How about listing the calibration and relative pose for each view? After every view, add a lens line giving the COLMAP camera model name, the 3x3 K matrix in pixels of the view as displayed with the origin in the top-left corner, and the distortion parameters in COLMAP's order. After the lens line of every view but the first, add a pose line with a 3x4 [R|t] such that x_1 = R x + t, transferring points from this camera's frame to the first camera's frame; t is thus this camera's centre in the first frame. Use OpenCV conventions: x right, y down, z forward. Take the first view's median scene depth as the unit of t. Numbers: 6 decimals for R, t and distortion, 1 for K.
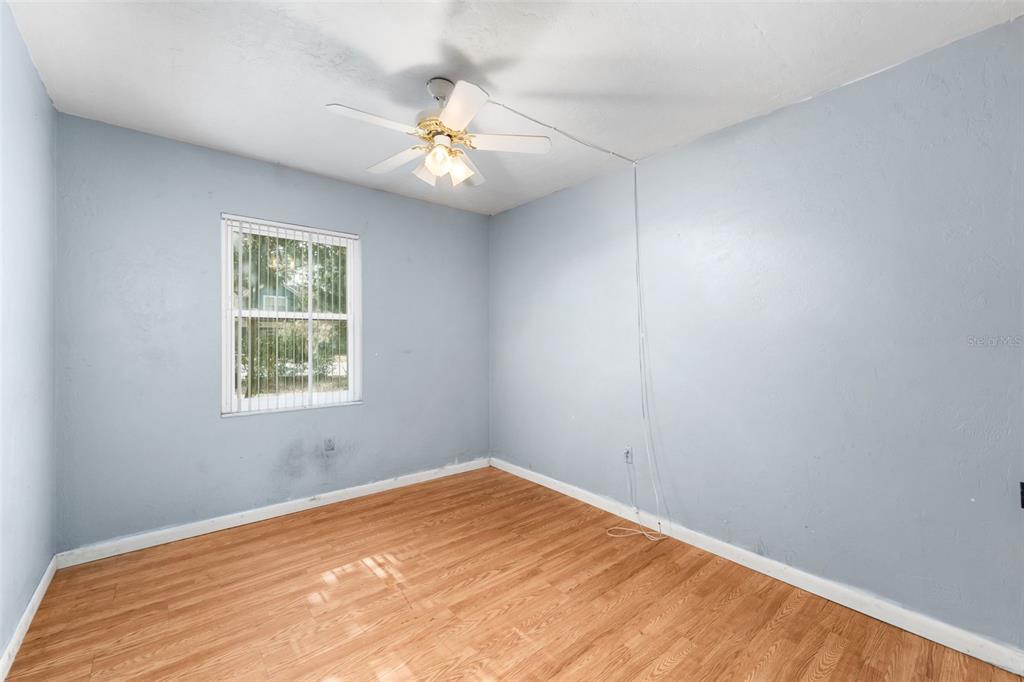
lens RADIAL K [[416.4, 0, 511.1], [0, 416.4, 340.3], [0, 0, 1]] dist [0.003058, -0.000762]
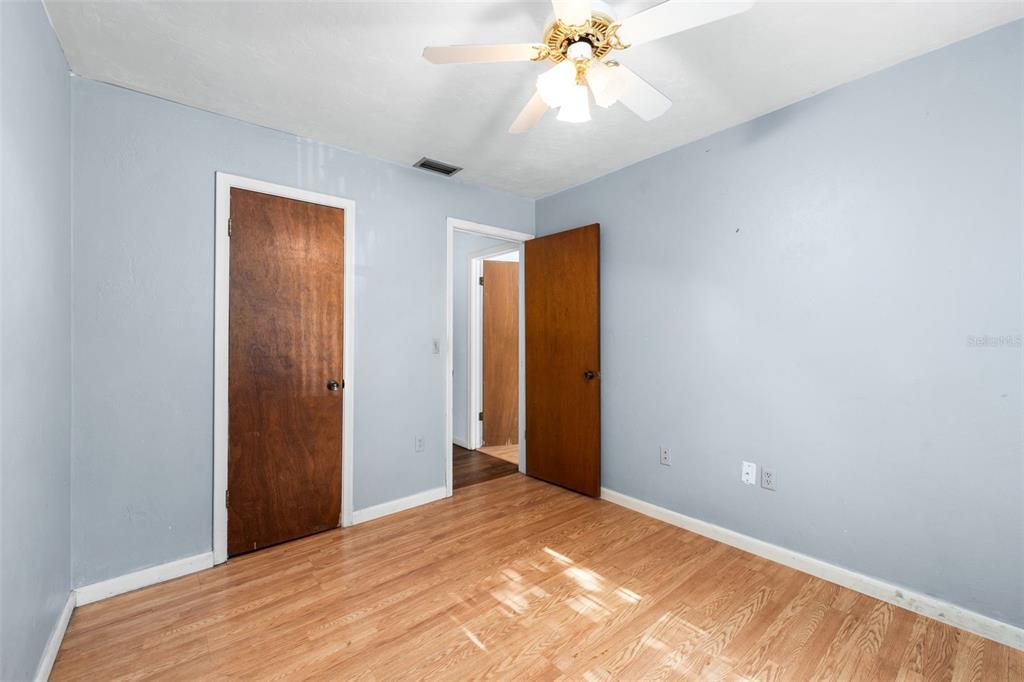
lens RADIAL K [[416.4, 0, 513.5], [0, 416.4, 339.7], [0, 0, 1]] dist [0.003058, -0.000762]
pose [[-0.999995, 0.000413, 0.003226, -0.066982], [0.000410, 1.000000, -0.000767, 0.009484], [-0.003226, -0.000766, -0.999995, 1.992607]]
